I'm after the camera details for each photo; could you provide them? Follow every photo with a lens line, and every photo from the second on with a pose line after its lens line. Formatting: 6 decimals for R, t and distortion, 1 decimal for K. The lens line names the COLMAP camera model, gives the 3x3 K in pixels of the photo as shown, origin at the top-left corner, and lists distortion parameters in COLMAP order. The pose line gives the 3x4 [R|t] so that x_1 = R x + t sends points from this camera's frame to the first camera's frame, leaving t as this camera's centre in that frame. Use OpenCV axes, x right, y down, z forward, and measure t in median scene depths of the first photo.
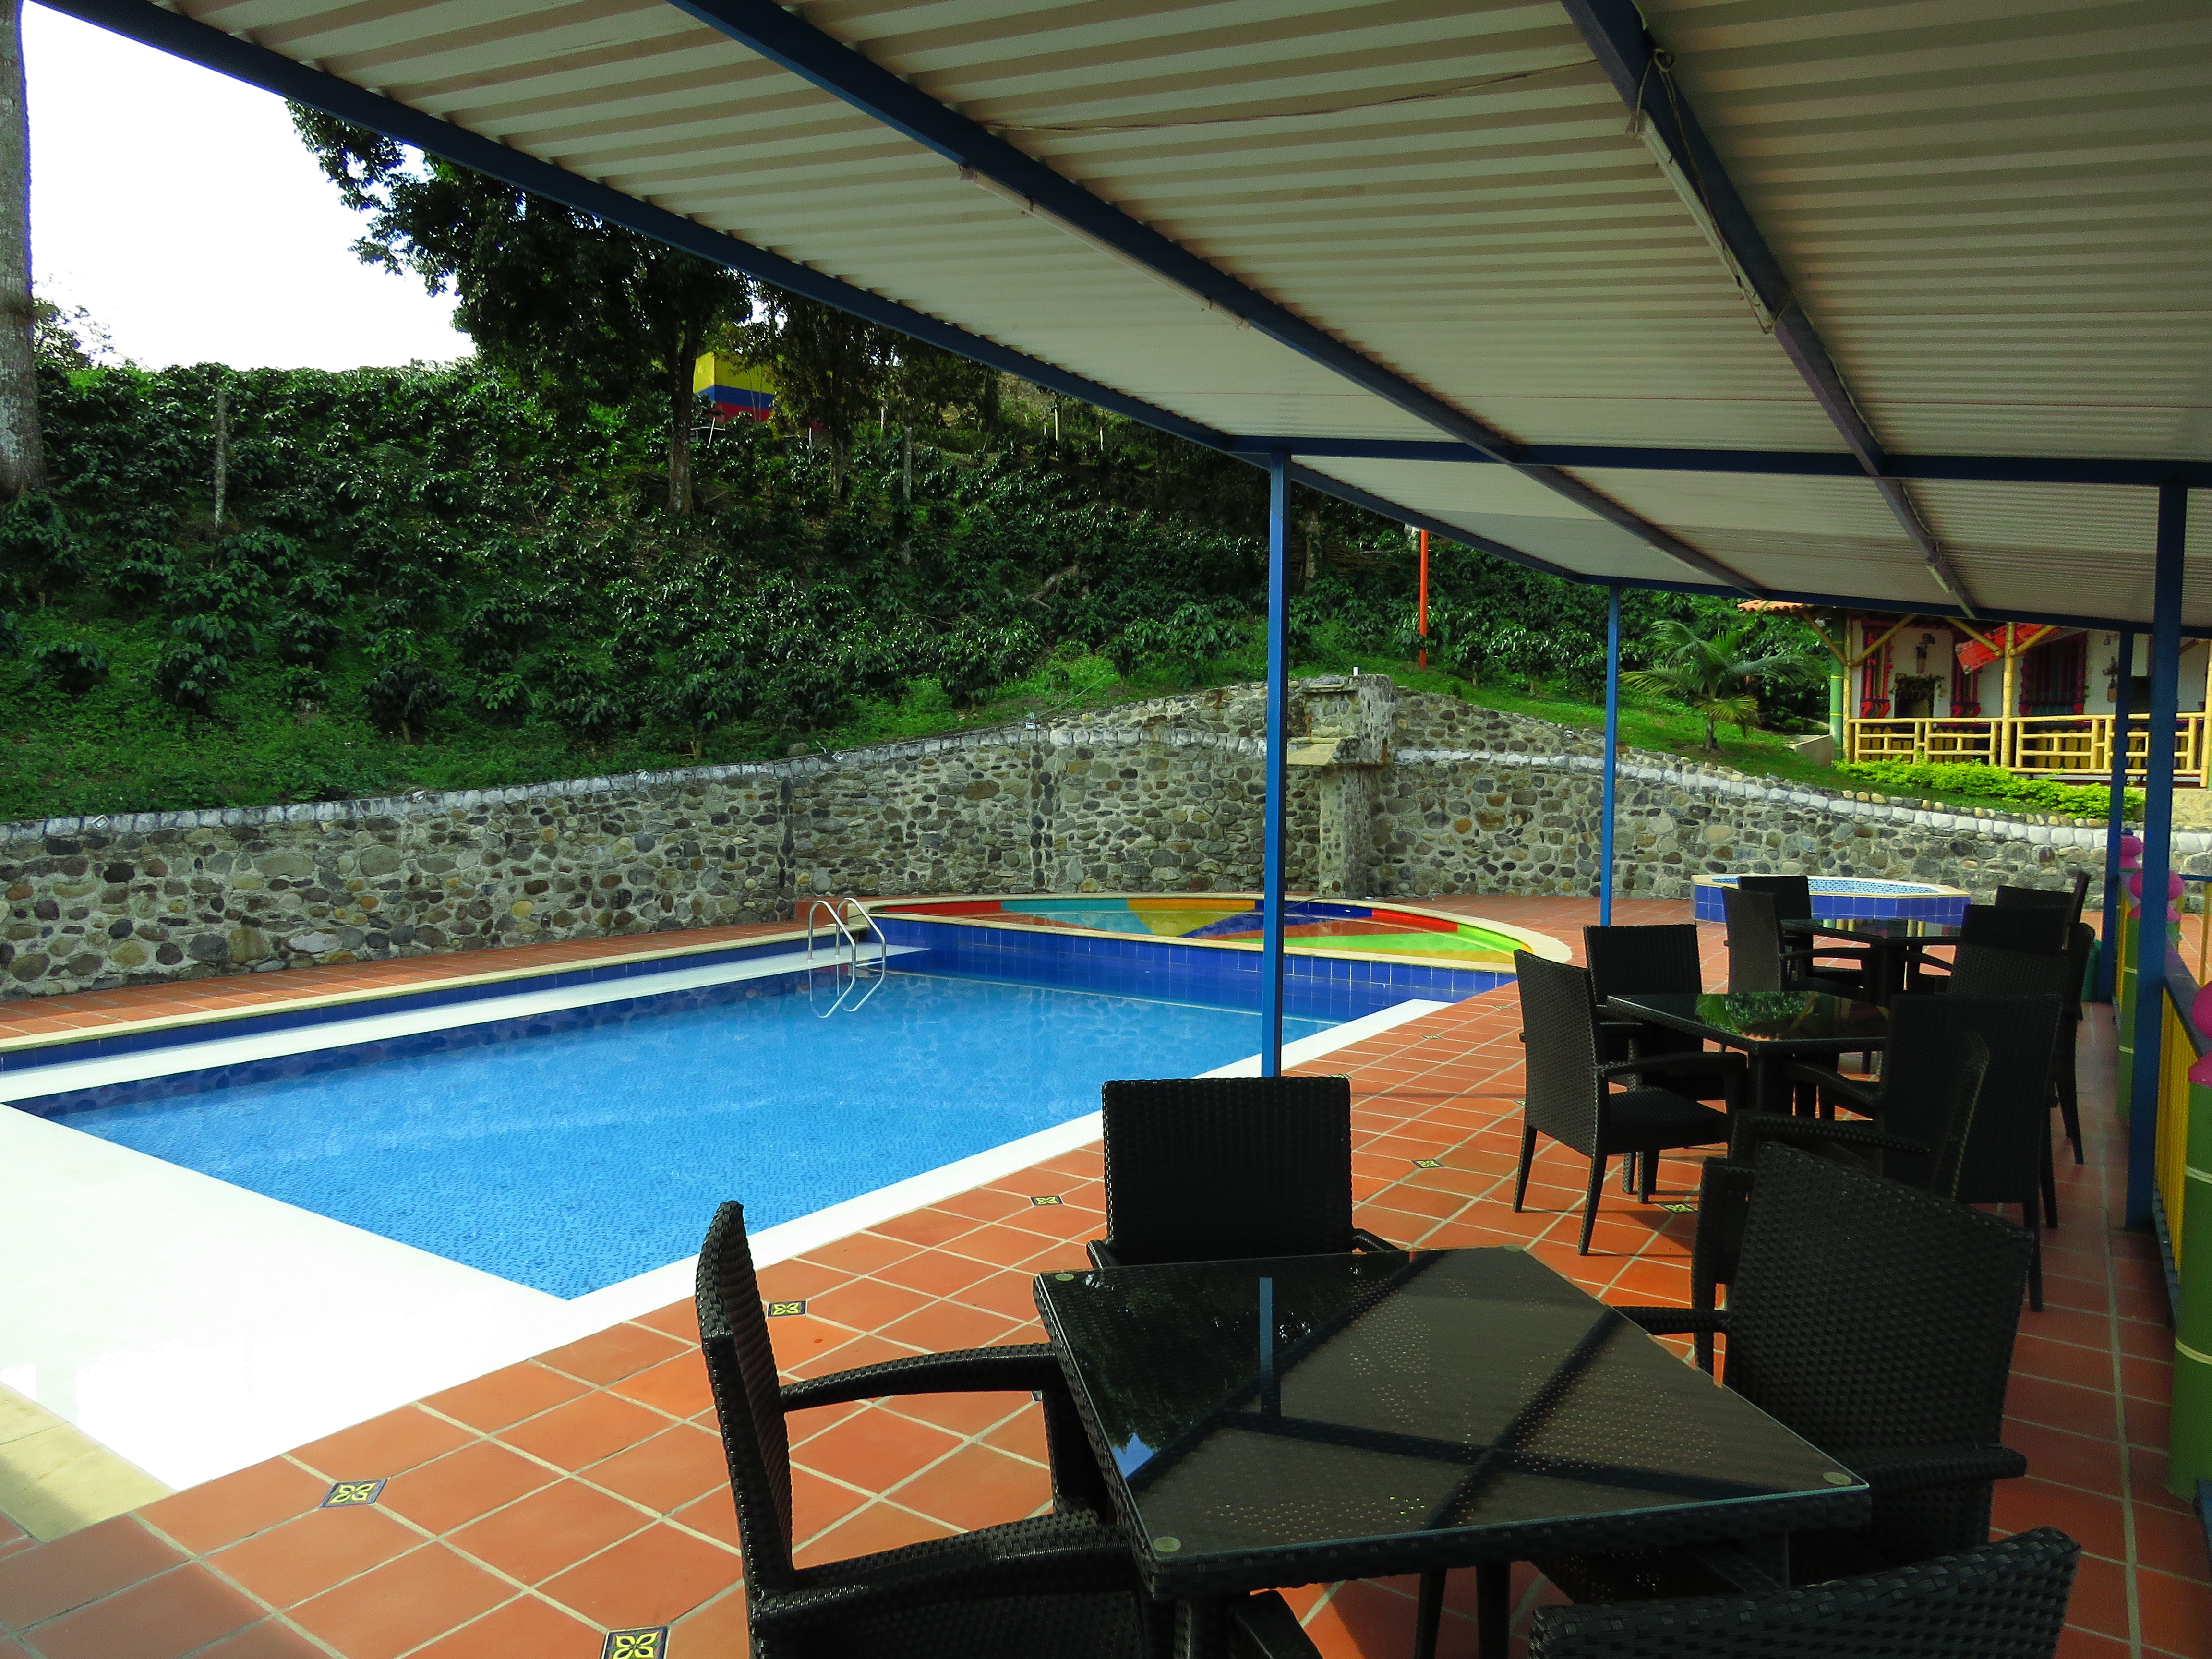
lens RADIAL K [[1416.7, 0, 1108.8], [0, 1416.7, 828.6], [0, 0, 1]] dist [-0.002208, 0.001118]
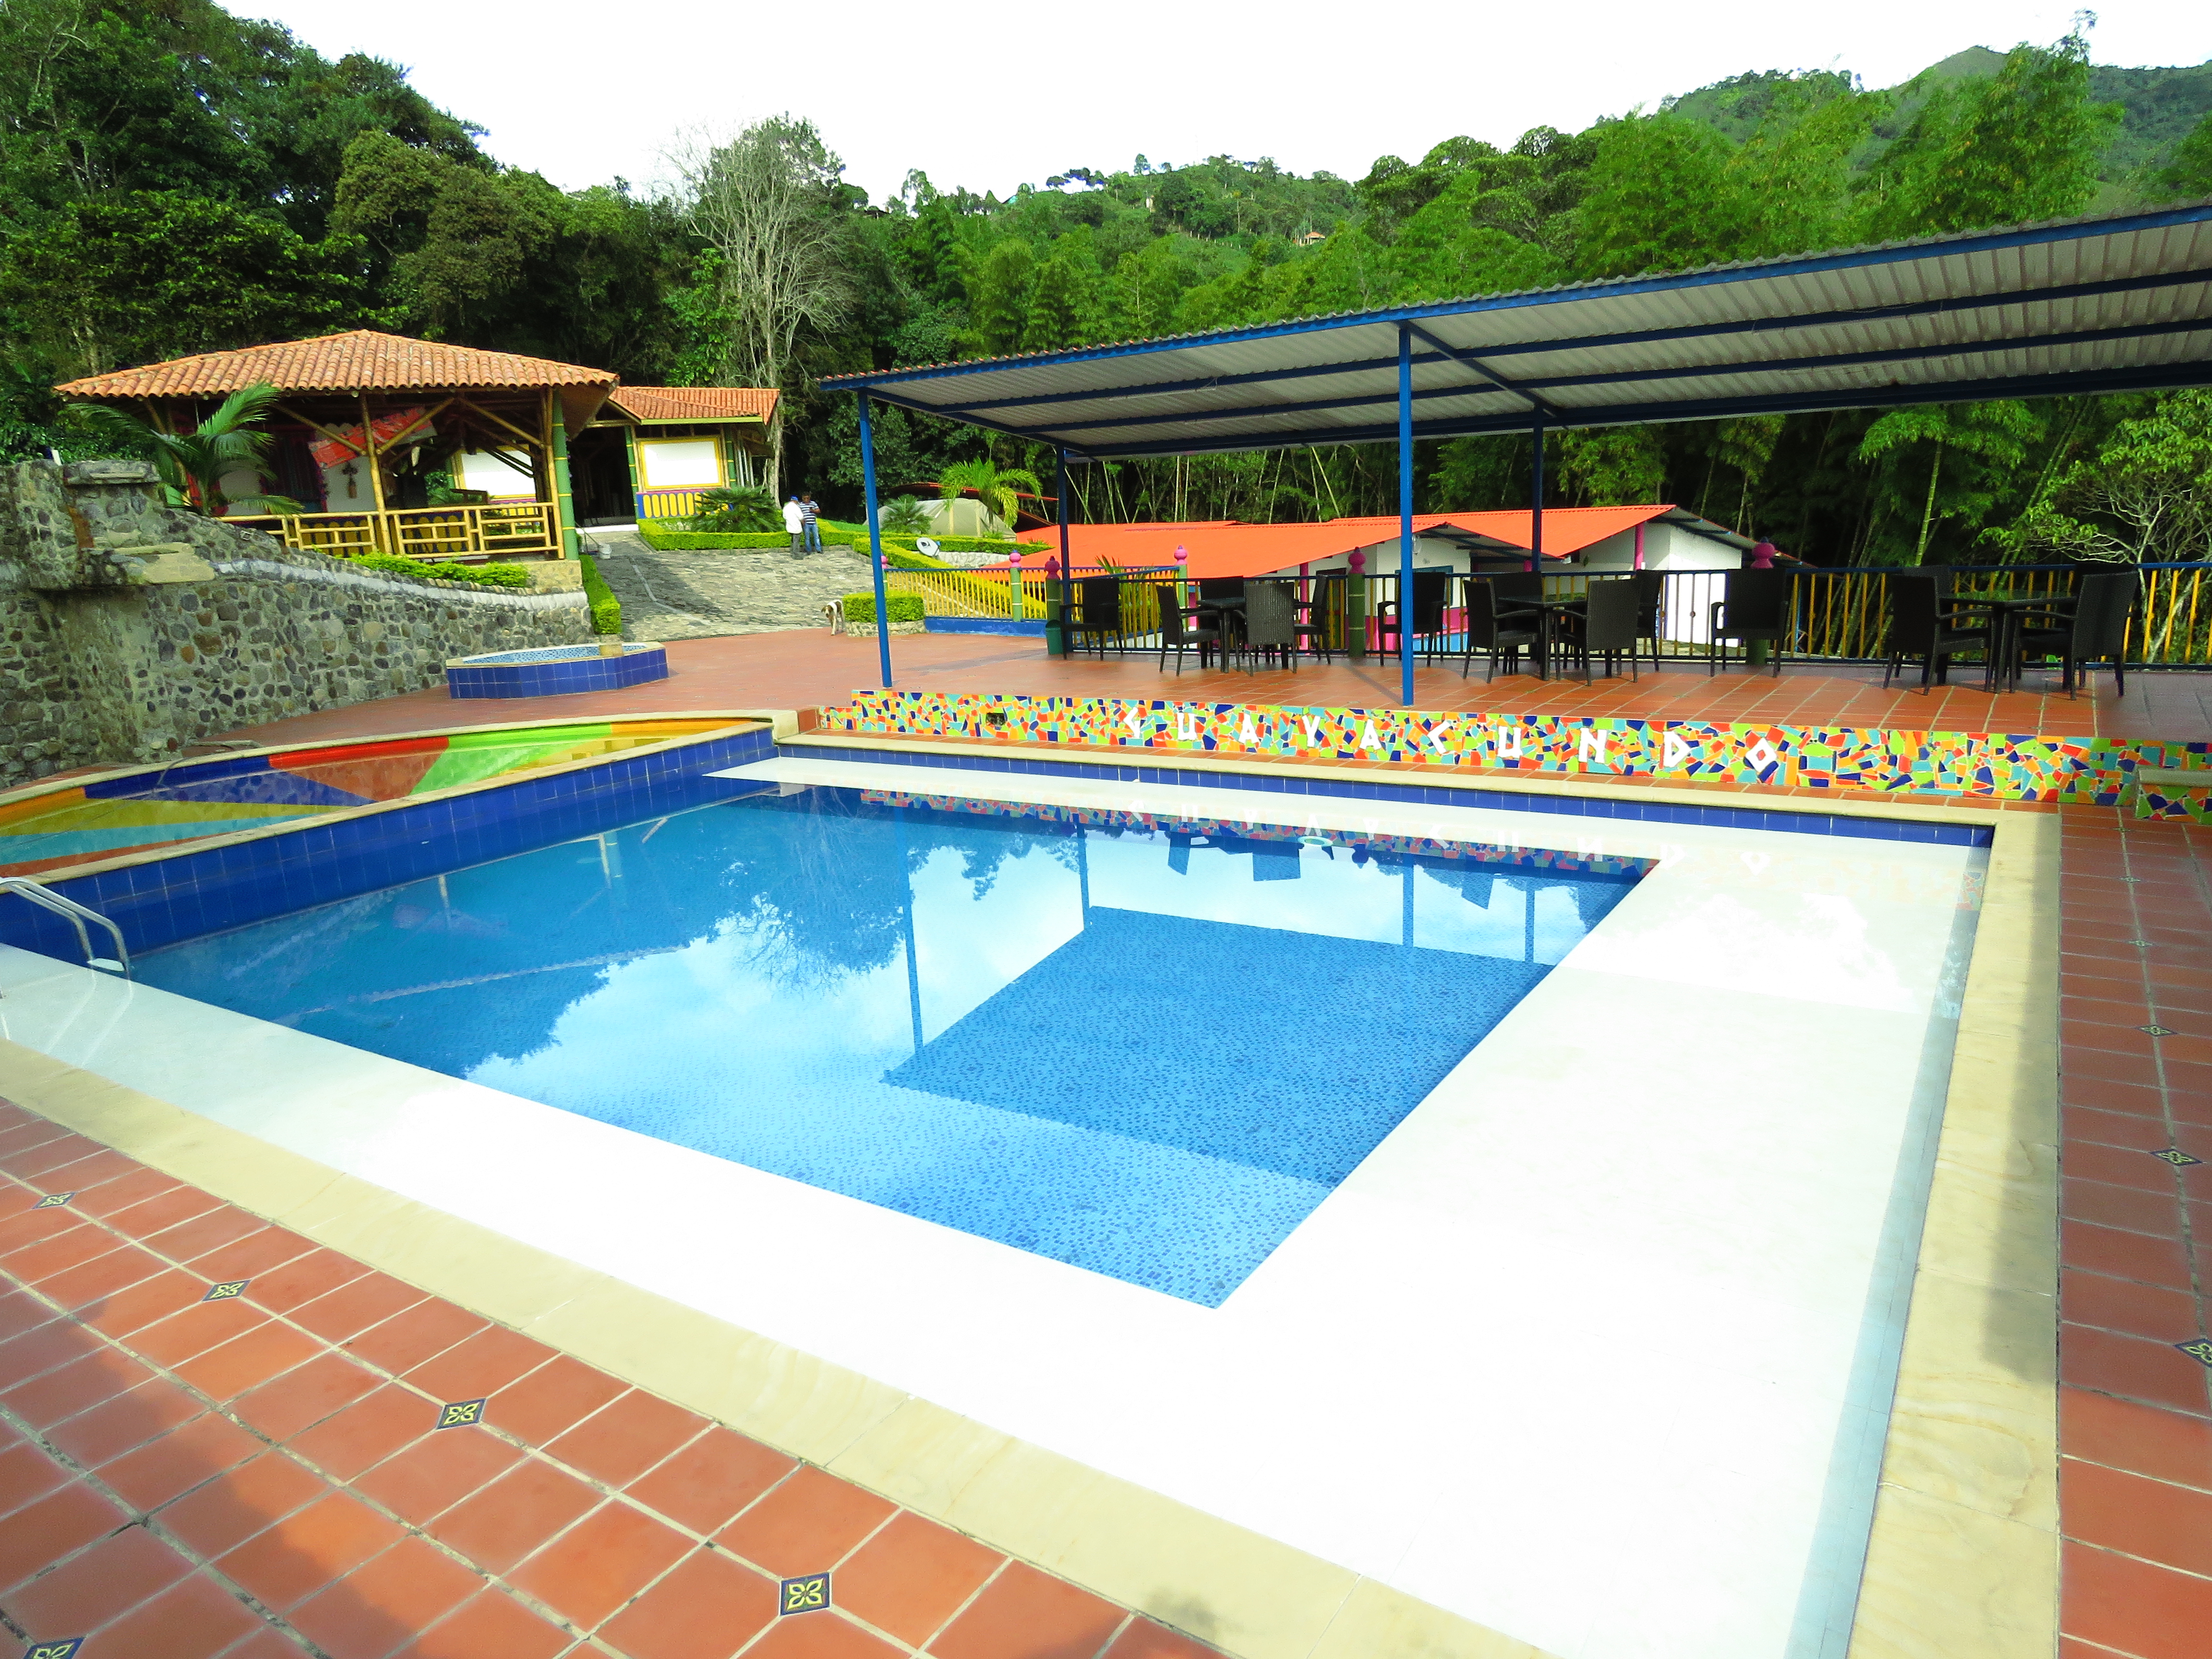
lens RADIAL K [[1416.7, 0, 1107.5], [0, 1416.7, 830.8], [0, 0, 1]] dist [-0.002208, 0.001118]
pose [[-0.009382, -0.234812, 0.971996, -0.577768], [0.106355, 0.966290, 0.234460, -0.038550], [-0.994284, 0.105576, 0.015907, 0.474783]]
